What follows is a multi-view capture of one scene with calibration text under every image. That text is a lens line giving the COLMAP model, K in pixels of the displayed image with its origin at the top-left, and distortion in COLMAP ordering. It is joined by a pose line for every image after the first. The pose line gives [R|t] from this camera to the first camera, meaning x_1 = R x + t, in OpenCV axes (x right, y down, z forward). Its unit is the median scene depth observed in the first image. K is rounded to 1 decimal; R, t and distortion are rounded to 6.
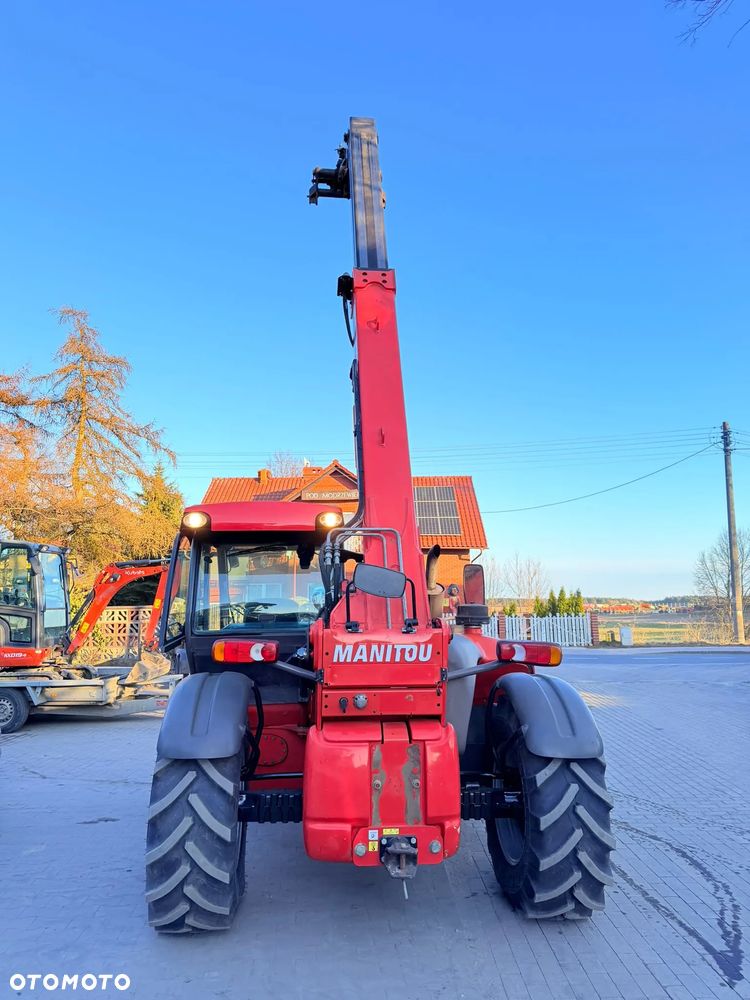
lens RADIAL K [[704.2, 0, 381.4], [0, 704.2, 494.5], [0, 0, 1]] dist [0.066614, -0.075332]
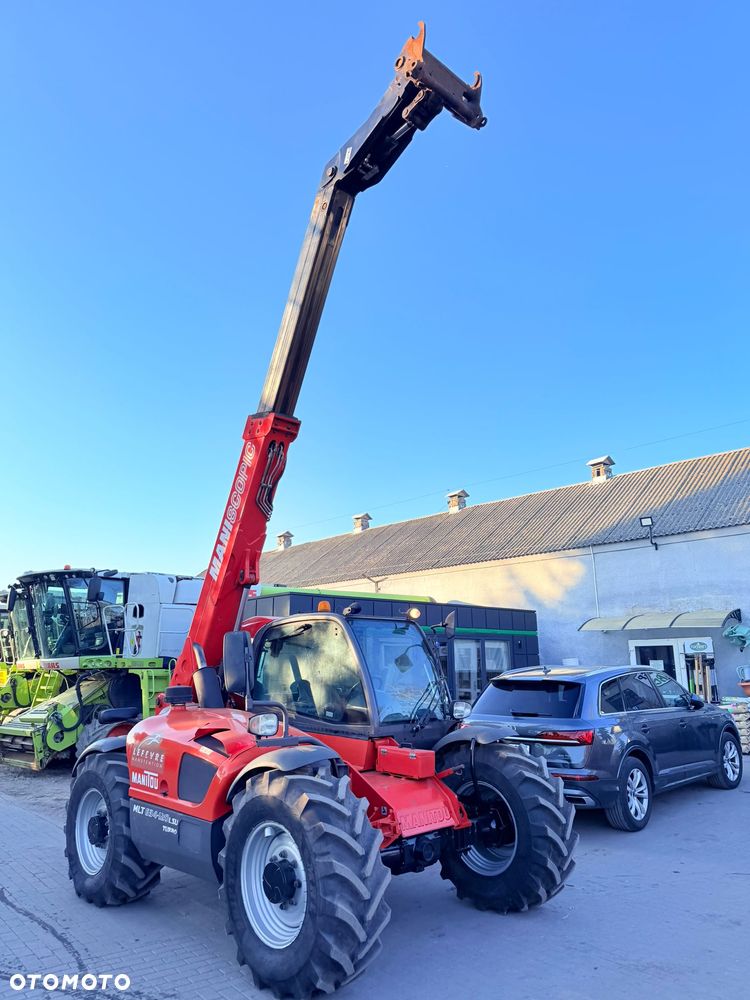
lens RADIAL K [[704.2, 0, 382.7], [0, 704.2, 505.4], [0, 0, 1]] dist [0.066614, -0.075332]
pose [[-0.794050, -0.113843, -0.597097, 0.675765], [0.123055, 0.931860, -0.341313, 0.357682], [0.595267, -0.344495, -0.725934, 2.413126]]
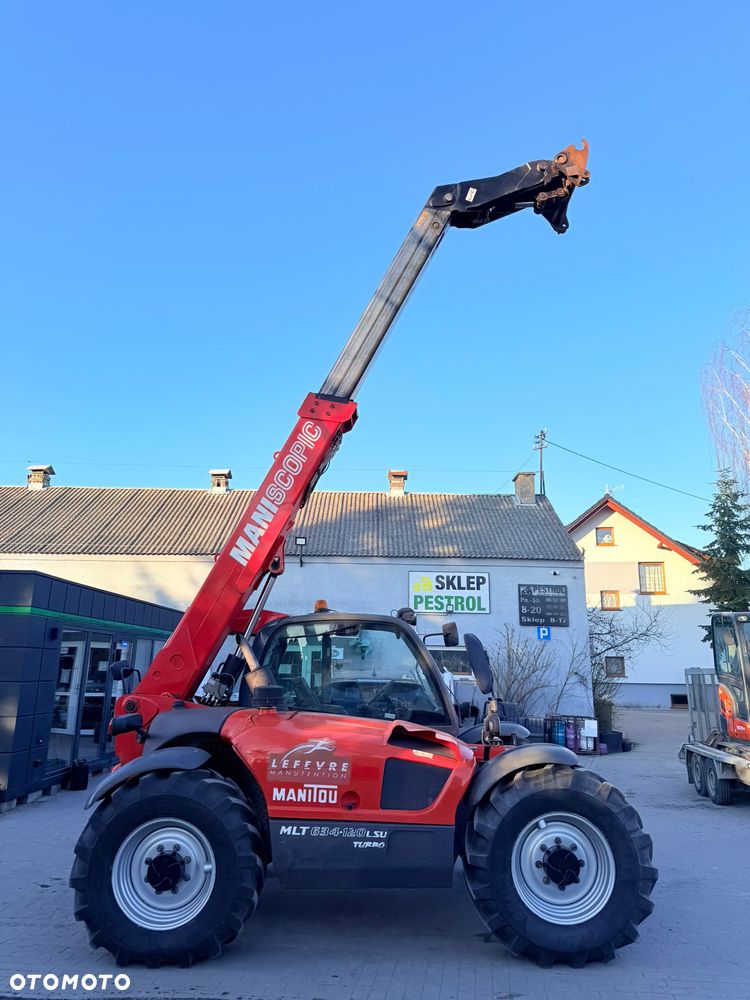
lens RADIAL K [[704.2, 0, 377.3], [0, 704.2, 503.7], [0, 0, 1]] dist [0.066614, -0.075332]
pose [[-0.115418, -0.217721, -0.969163, 1.311172], [0.151643, 0.960384, -0.233808, 0.180137], [0.981674, -0.173953, -0.077830, 1.403246]]
